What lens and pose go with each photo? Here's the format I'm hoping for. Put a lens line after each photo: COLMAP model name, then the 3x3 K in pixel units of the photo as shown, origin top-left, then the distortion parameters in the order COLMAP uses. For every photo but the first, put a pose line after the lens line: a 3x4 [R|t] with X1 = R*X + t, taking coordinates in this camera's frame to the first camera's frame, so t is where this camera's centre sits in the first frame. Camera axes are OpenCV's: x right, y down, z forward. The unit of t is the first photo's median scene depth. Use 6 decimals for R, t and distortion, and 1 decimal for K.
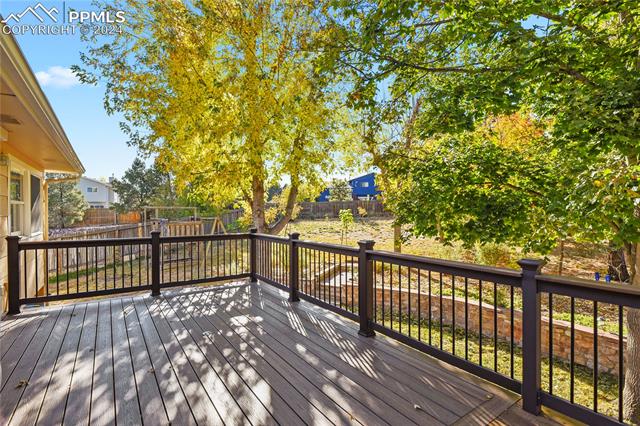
lens RADIAL K [[311.1, 0, 318.8], [0, 311.1, 211.9], [0, 0, 1]] dist [-0.017387, -0.002181]
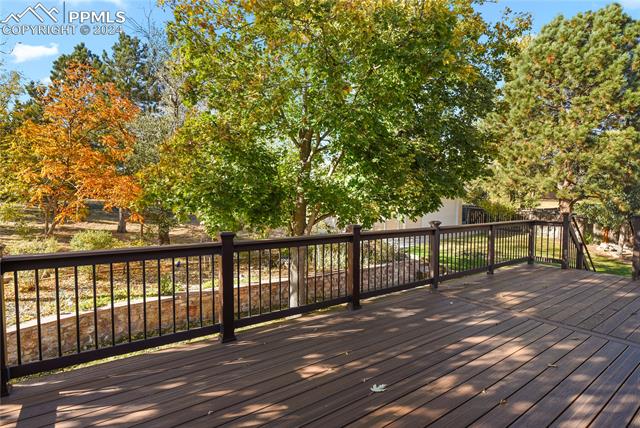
lens RADIAL K [[311.1, 0, 318.4], [0, 311.1, 213.8], [0, 0, 1]] dist [-0.017387, -0.002181]
pose [[0.001920, -0.030345, 0.999538, -1.124450], [-0.003205, 0.999534, 0.030351, 0.001609], [-0.999993, -0.003262, 0.001821, 1.258433]]
